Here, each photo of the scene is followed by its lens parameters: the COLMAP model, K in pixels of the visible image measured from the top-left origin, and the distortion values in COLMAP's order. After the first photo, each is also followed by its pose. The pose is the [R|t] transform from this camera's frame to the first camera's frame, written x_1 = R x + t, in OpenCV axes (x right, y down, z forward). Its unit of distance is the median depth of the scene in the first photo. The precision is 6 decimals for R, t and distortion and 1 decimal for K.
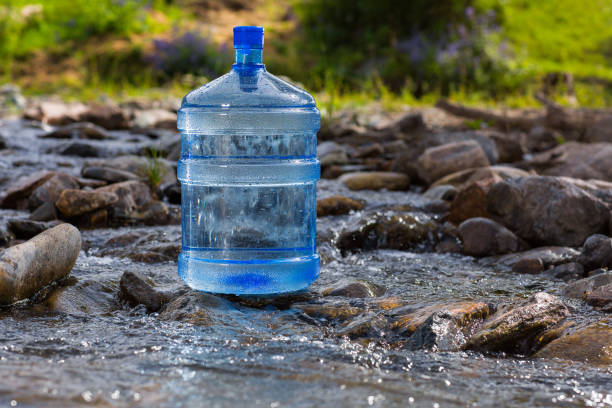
lens RADIAL K [[1547.4, 0, 306.0], [0, 1547.4, 204.0], [0, 0, 1]] dist [-0.142924, -0.525855]
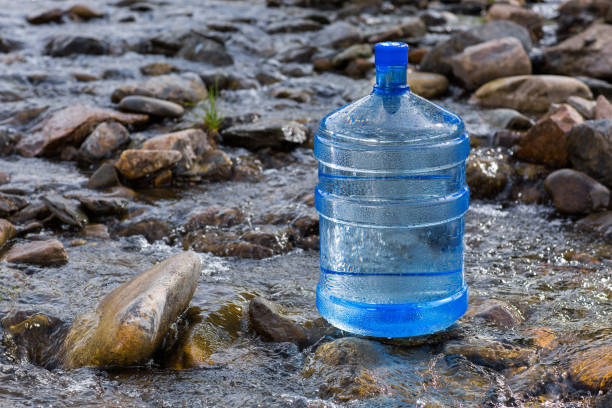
lens RADIAL K [[1585.5, 0, 306.0], [0, 1585.5, 204.0], [0, 0, 1]] dist [-0.081786, -1.254860]
pose [[0.997595, -0.031133, 0.061930, -0.098873], [0.021357, 0.988046, 0.152672, -0.110192], [-0.065943, -0.150982, 0.986335, 0.044301]]
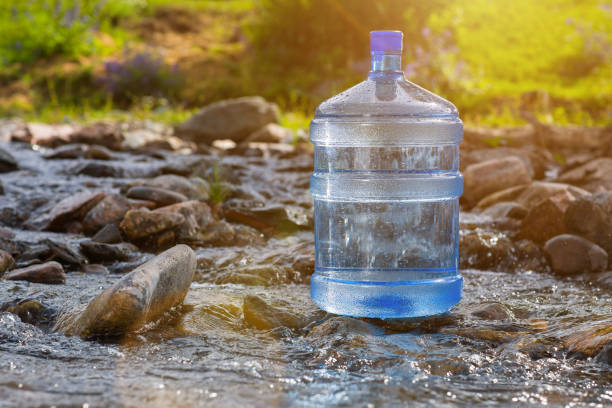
lens RADIAL K [[1547.4, 0, 306.0], [0, 1547.4, 204.0], [0, 0, 1]] dist [-0.142924, -0.525855]
pose [[0.998462, -0.009934, 0.054537, -0.091623], [0.010788, 0.999824, -0.015379, 0.002383], [-0.054374, 0.015944, 0.998393, 0.047948]]
